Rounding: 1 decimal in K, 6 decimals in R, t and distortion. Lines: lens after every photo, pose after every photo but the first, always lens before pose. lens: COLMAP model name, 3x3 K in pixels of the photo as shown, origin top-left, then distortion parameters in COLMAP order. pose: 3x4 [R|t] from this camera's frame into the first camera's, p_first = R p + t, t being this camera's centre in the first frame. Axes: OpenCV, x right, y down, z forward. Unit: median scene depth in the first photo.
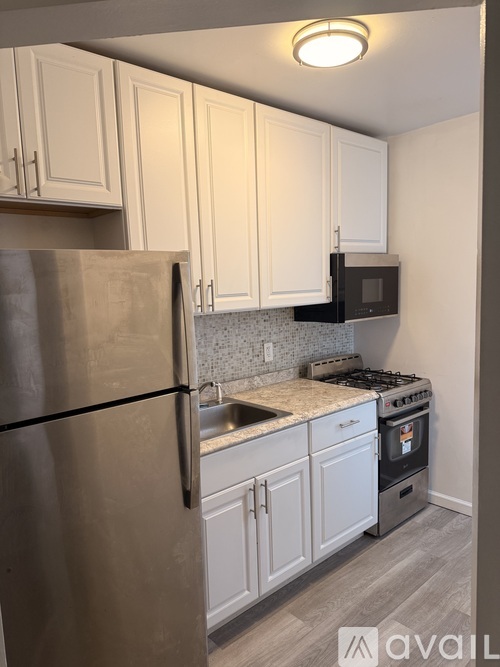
lens RADIAL K [[472.2, 0, 246.8], [0, 472.2, 332.7], [0, 0, 1]] dist [0.020201, -0.039029]
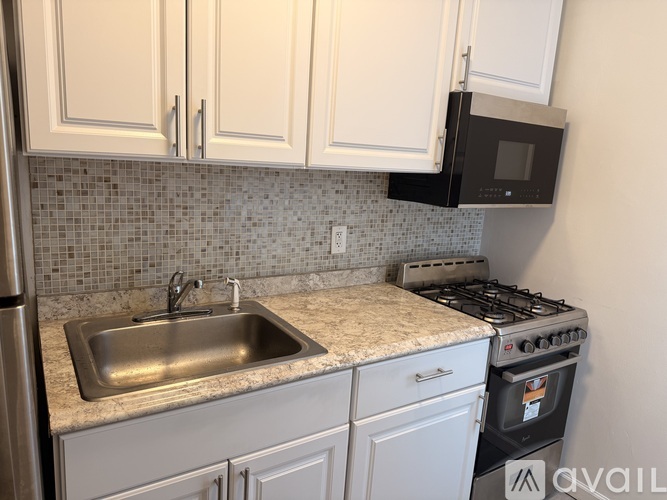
lens RADIAL K [[472.2, 0, 332.7], [0, 472.2, 255.1], [0, 0, 1]] dist [0.020201, -0.039029]
pose [[0.983955, 0.121802, -0.130374, 0.133256], [-0.109320, 0.989066, 0.098984, -0.002639], [0.141005, -0.083143, 0.986511, 0.356458]]
